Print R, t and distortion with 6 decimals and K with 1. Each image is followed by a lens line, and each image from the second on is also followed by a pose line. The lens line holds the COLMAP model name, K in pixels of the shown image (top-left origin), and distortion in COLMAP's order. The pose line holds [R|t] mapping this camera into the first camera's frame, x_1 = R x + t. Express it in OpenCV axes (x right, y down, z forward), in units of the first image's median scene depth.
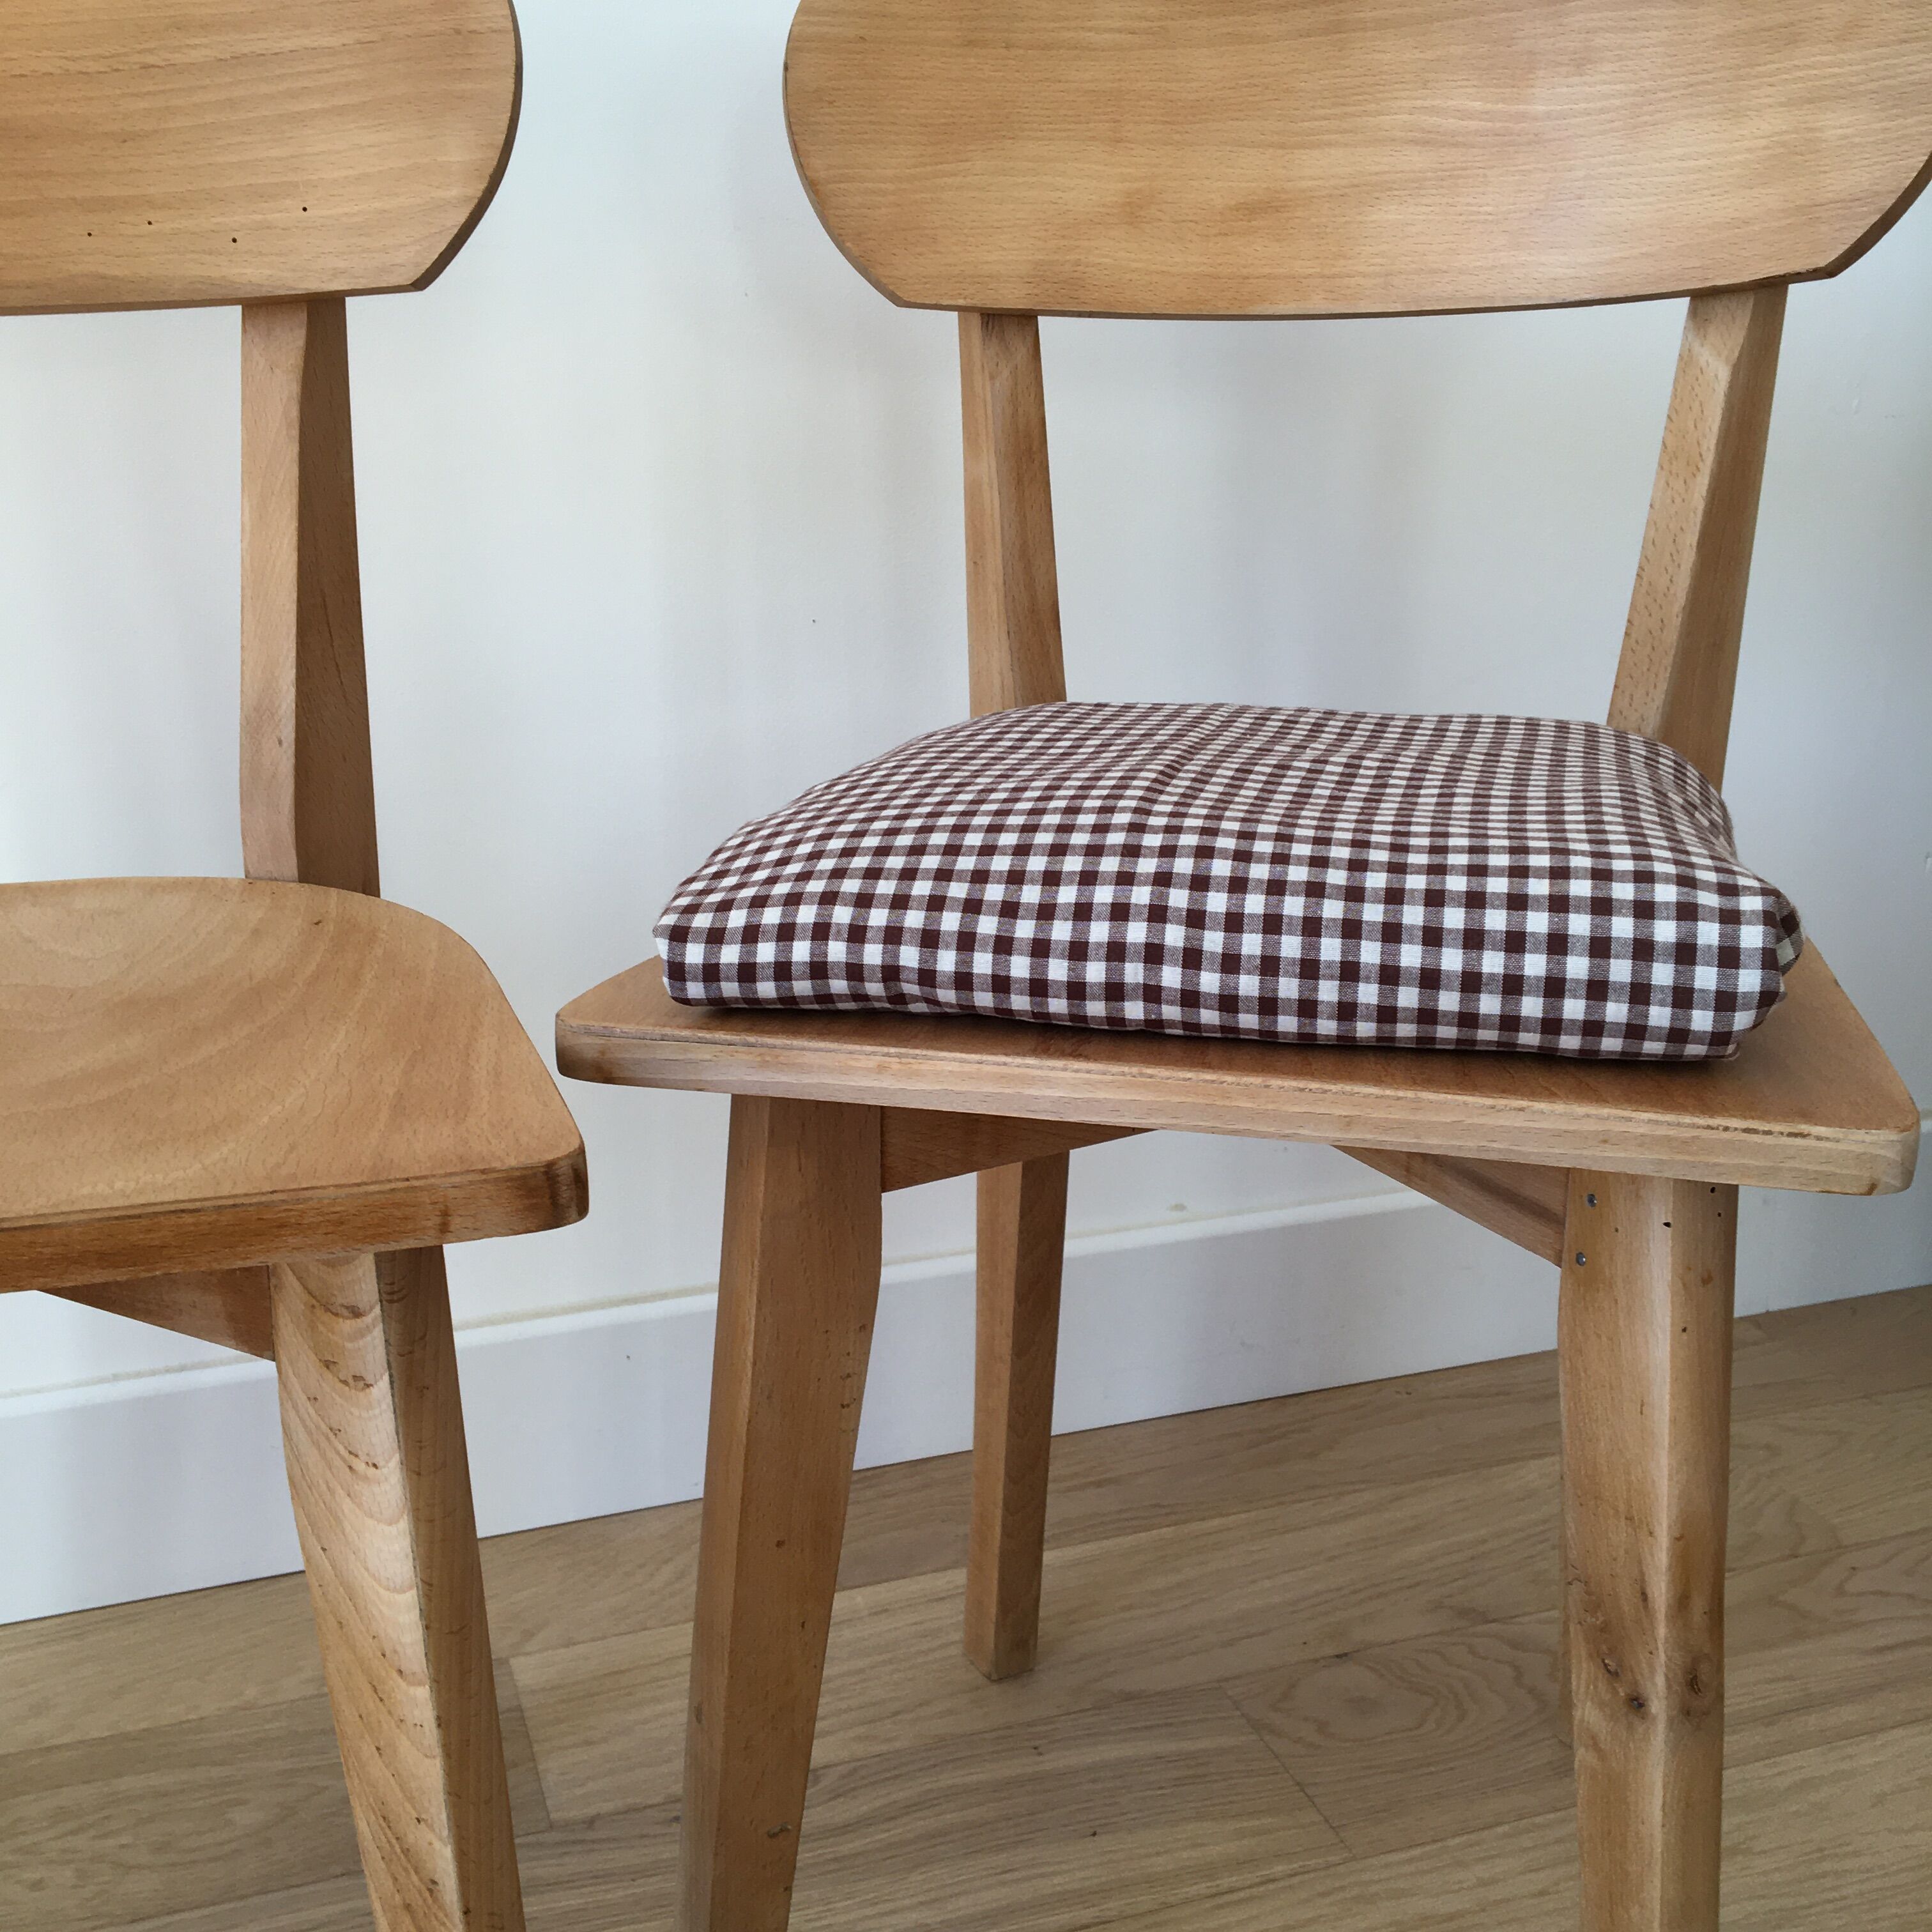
lens RADIAL K [[2163.7, 0, 976.3], [0, 2163.7, 974.6], [0, 0, 1]] dist [0.087493, -0.142156]
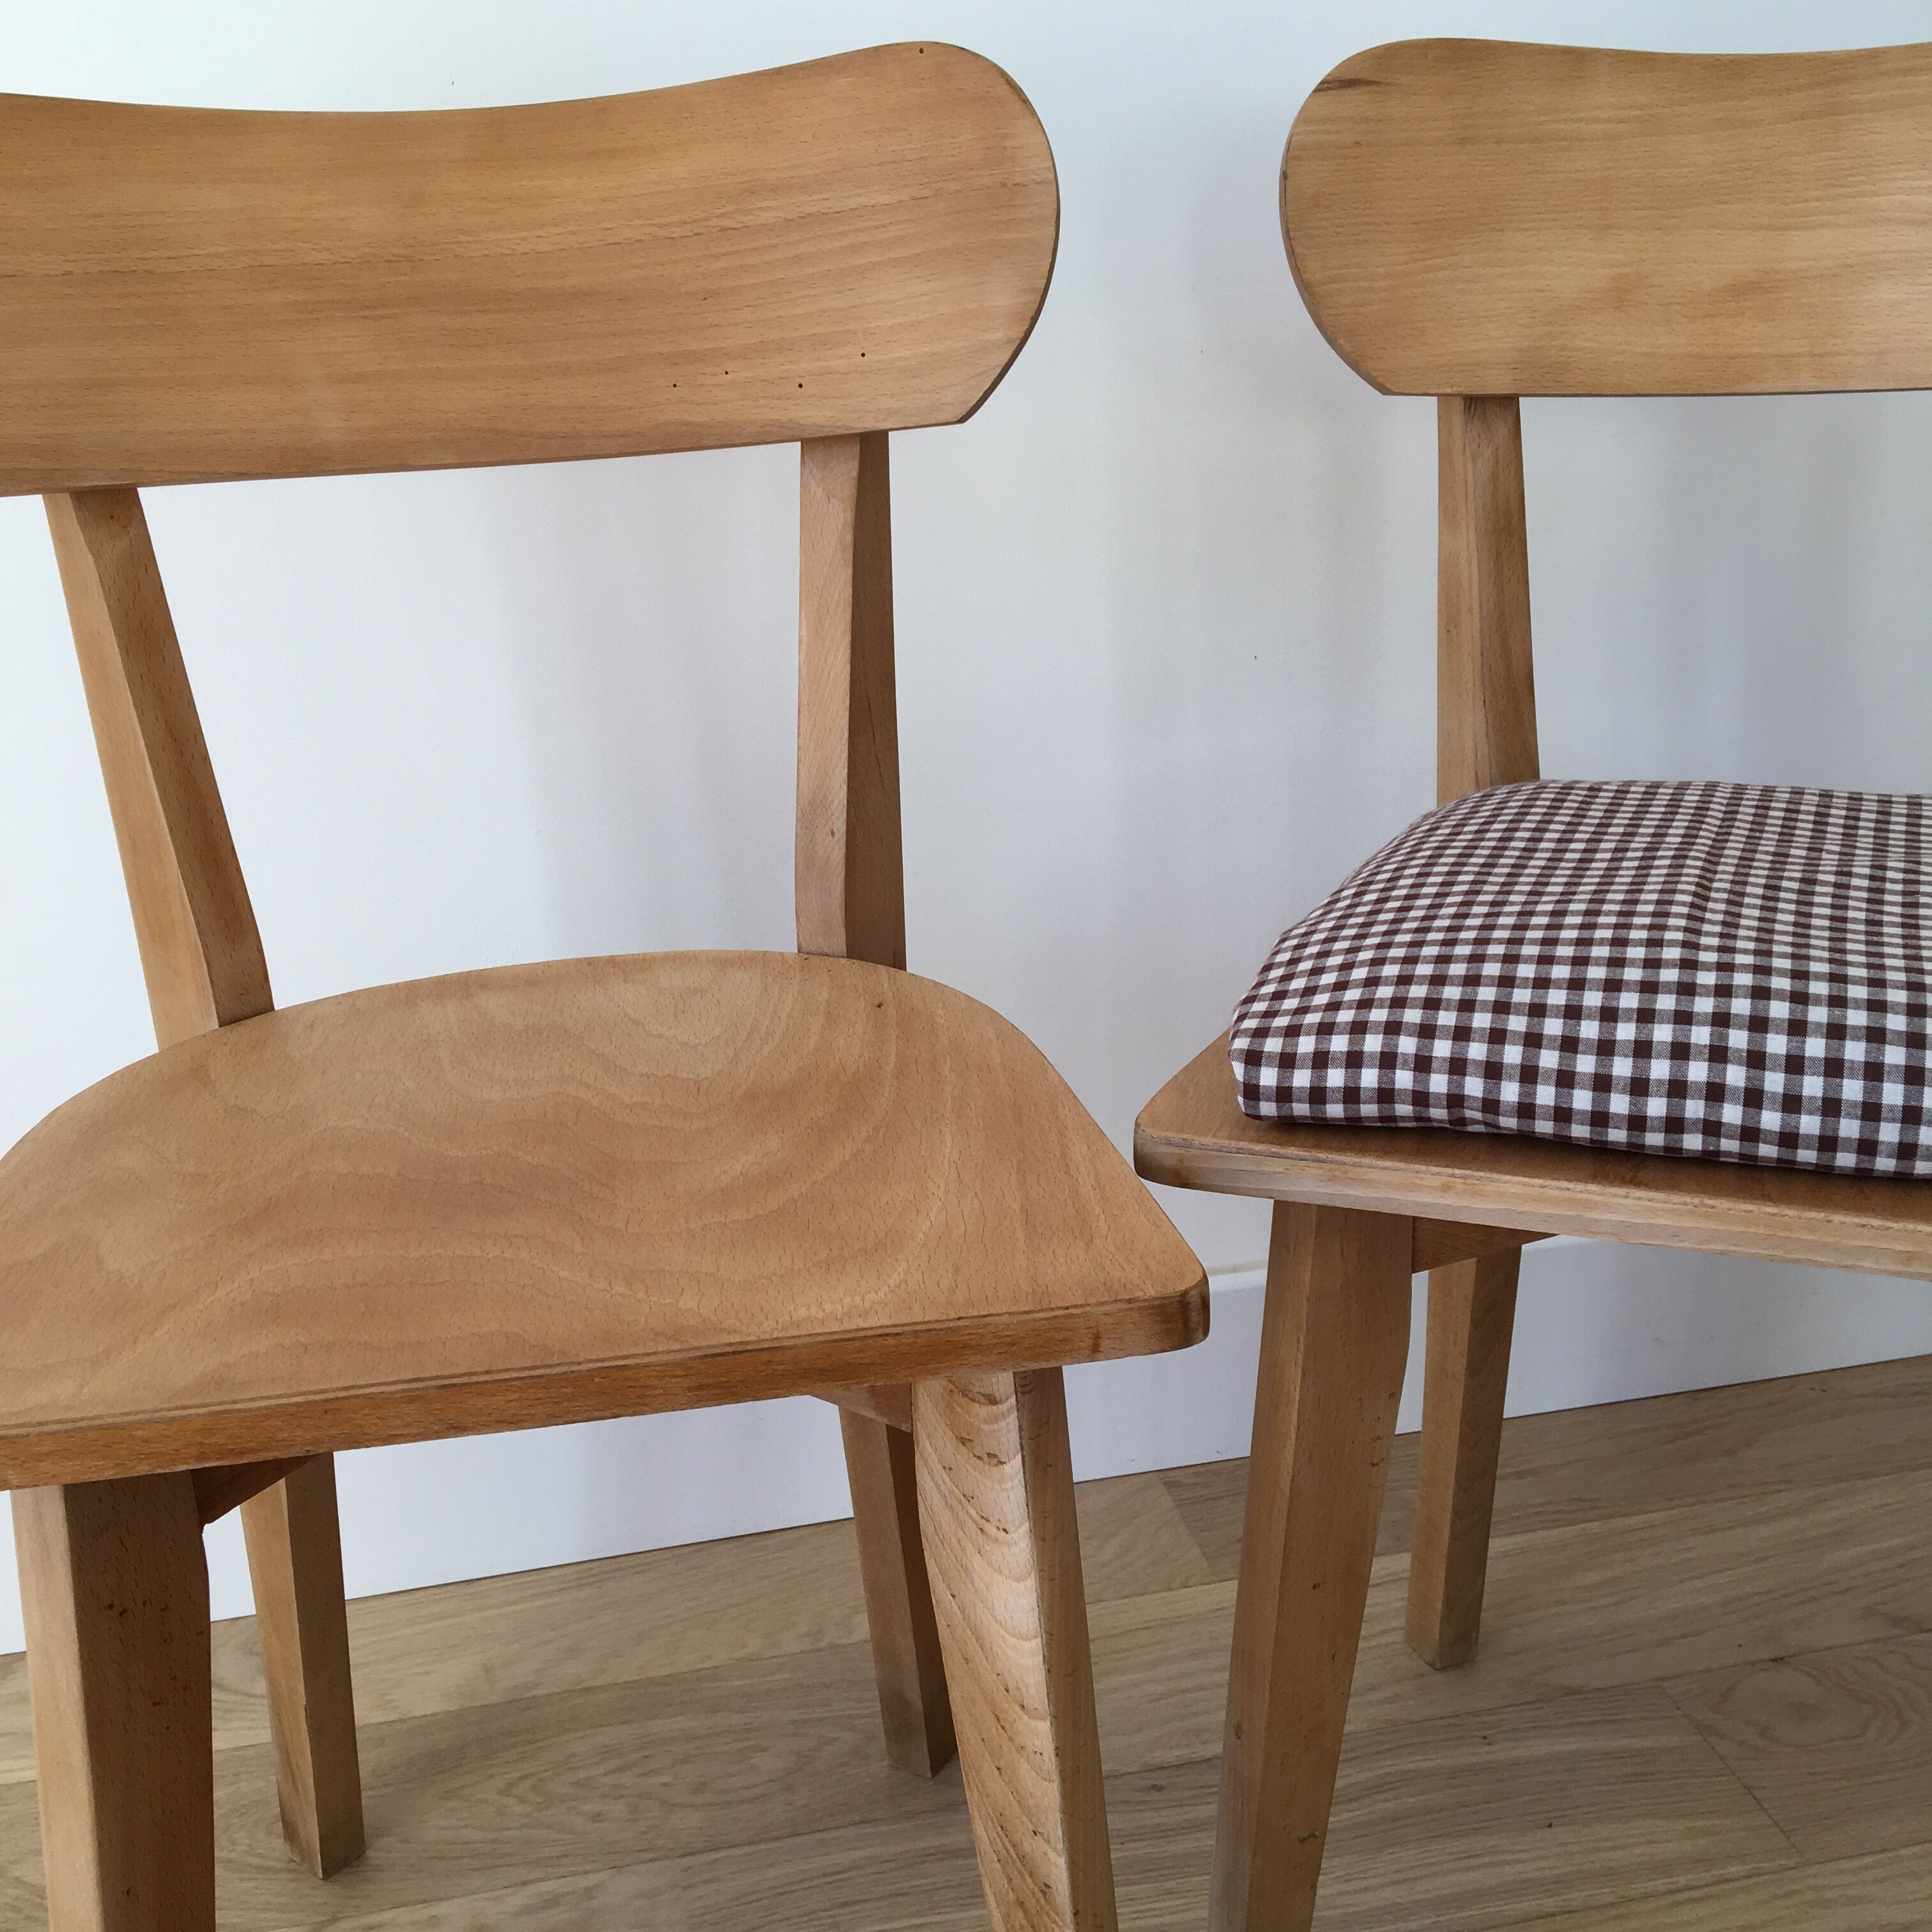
lens RADIAL K [[2163.7, 0, 976.3], [0, 2163.7, 974.6], [0, 0, 1]] dist [0.087493, -0.142156]
pose [[0.991516, 0.003851, -0.129925, -0.107905], [0.002702, 0.998735, 0.050217, -0.094177], [0.129954, -0.050142, 0.990251, -0.090714]]
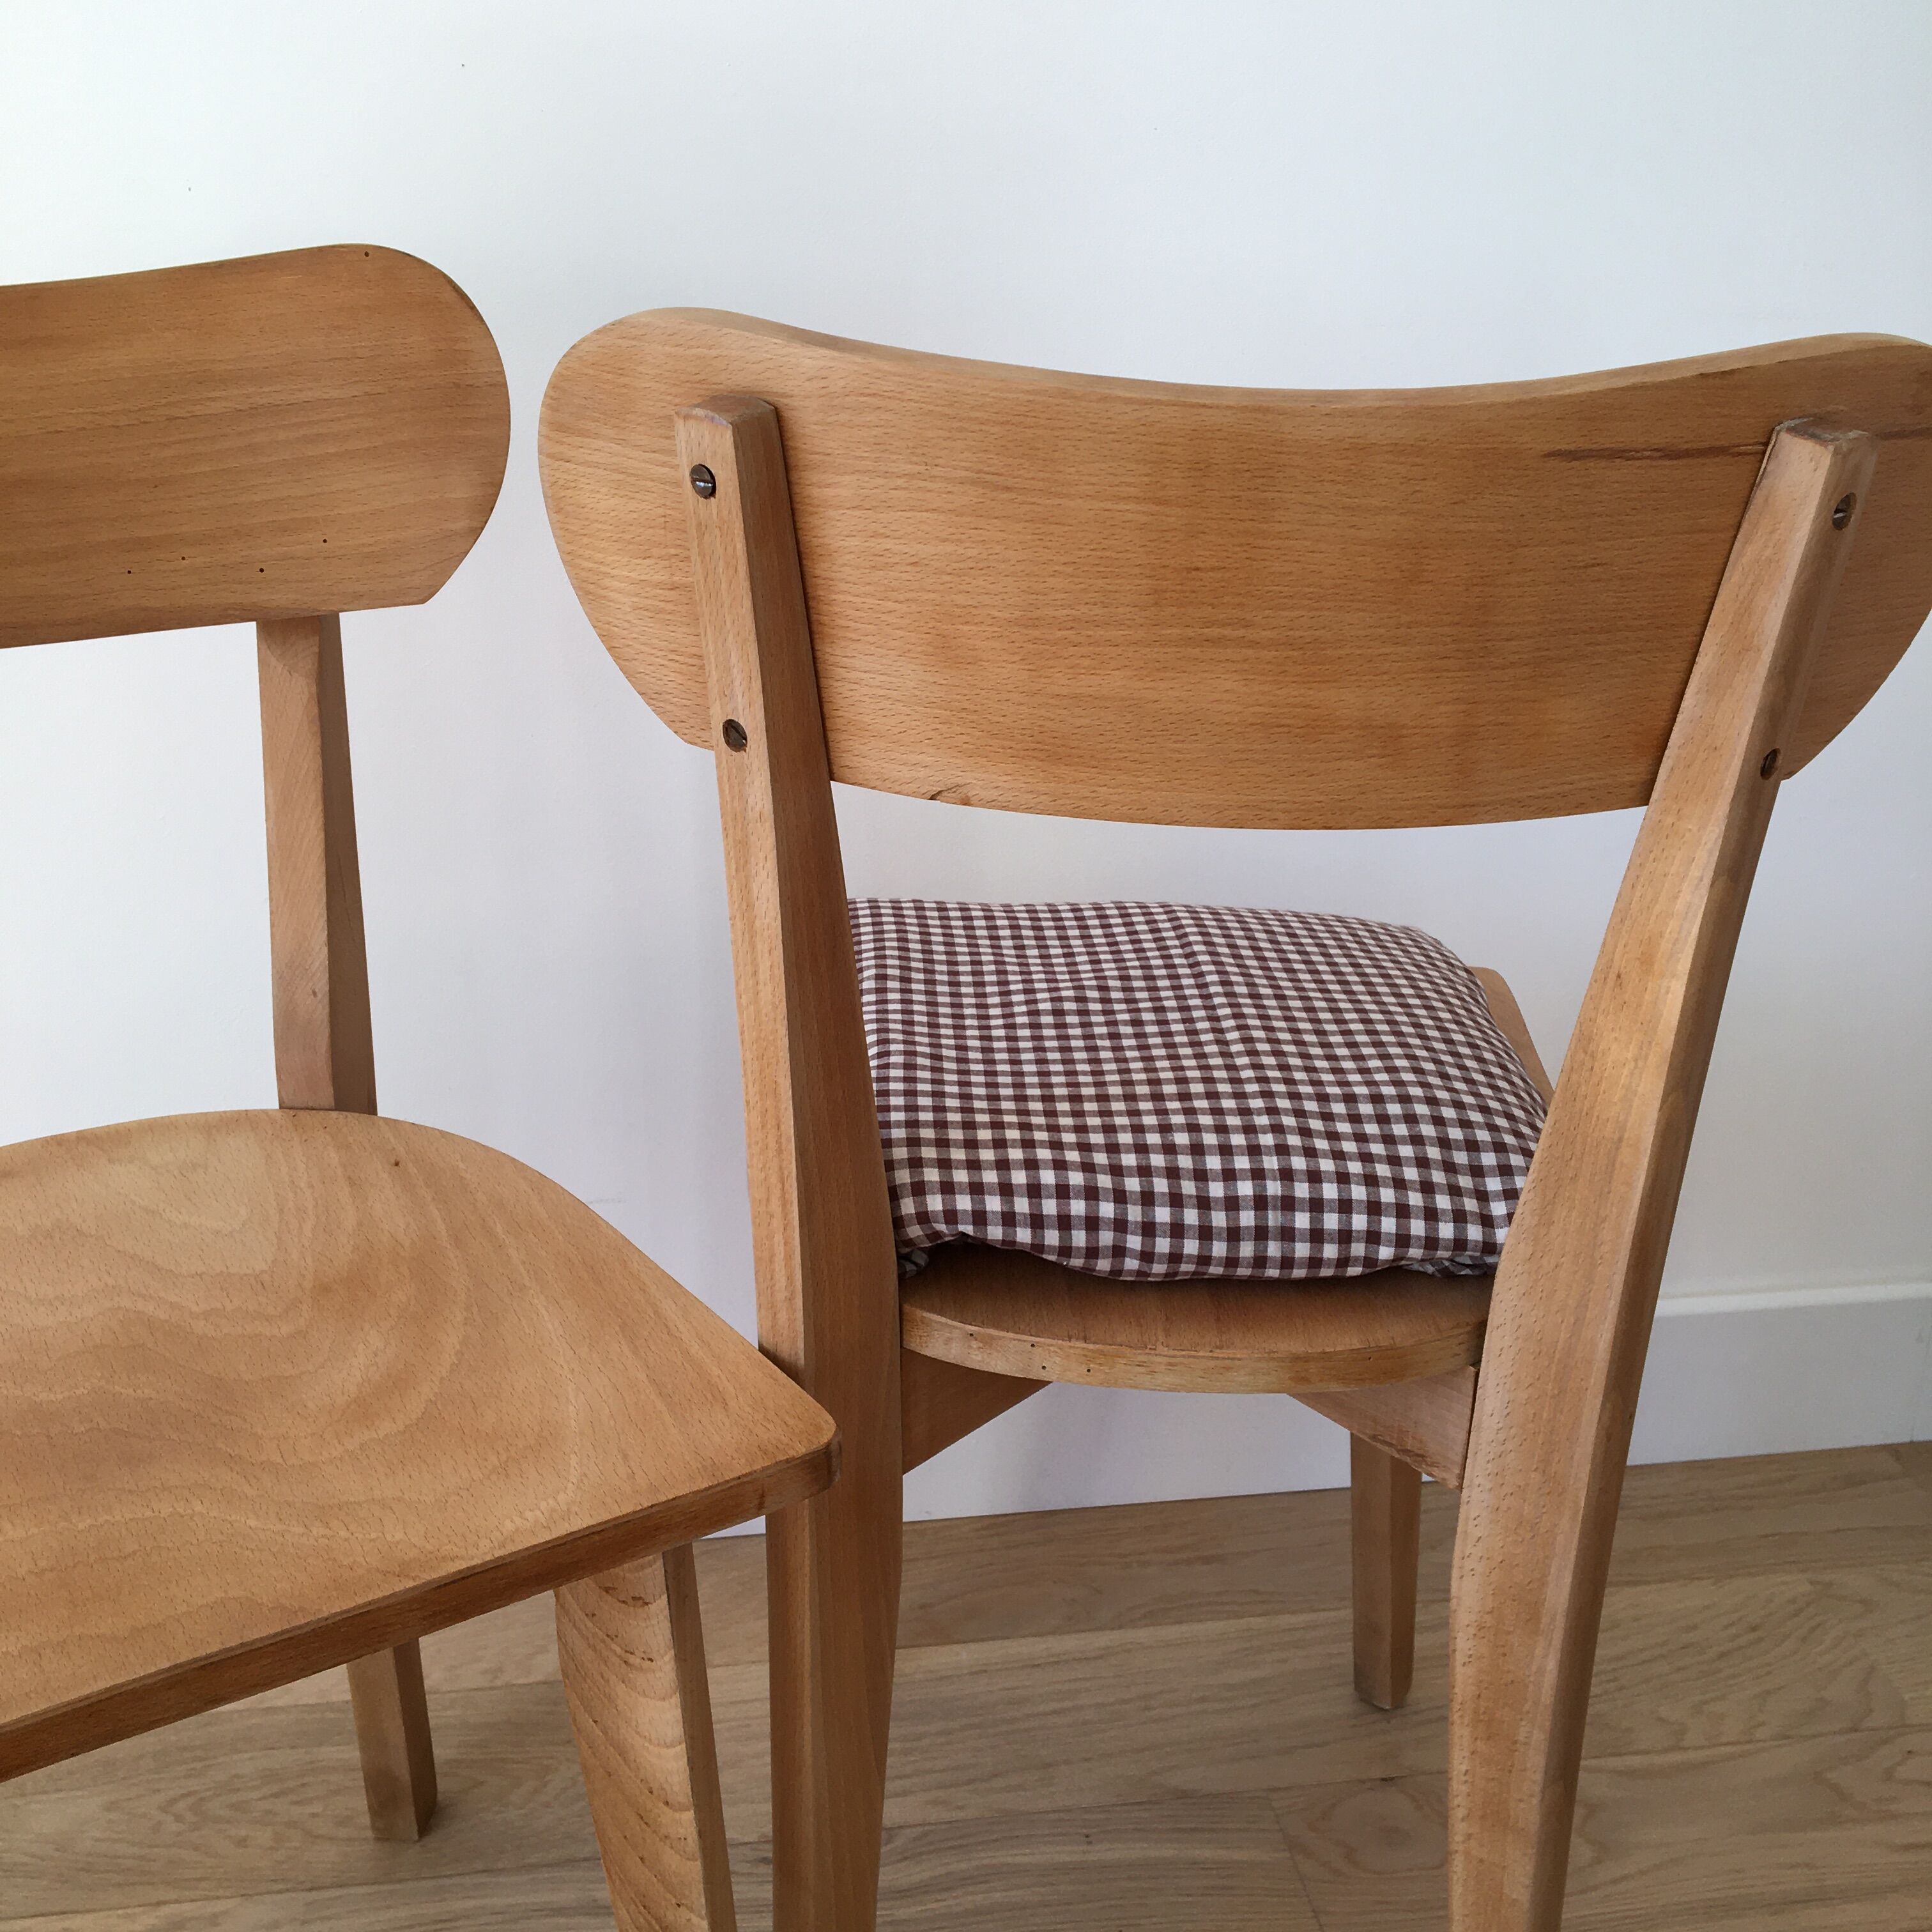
lens RADIAL K [[2163.7, 0, 976.3], [0, 2163.7, 974.6], [0, 0, 1]] dist [0.087493, -0.142156]
pose [[0.959812, -0.078321, 0.269492, -0.307630], [0.048532, 0.992123, 0.115487, -0.242943], [-0.276414, -0.097767, 0.956053, -0.196080]]
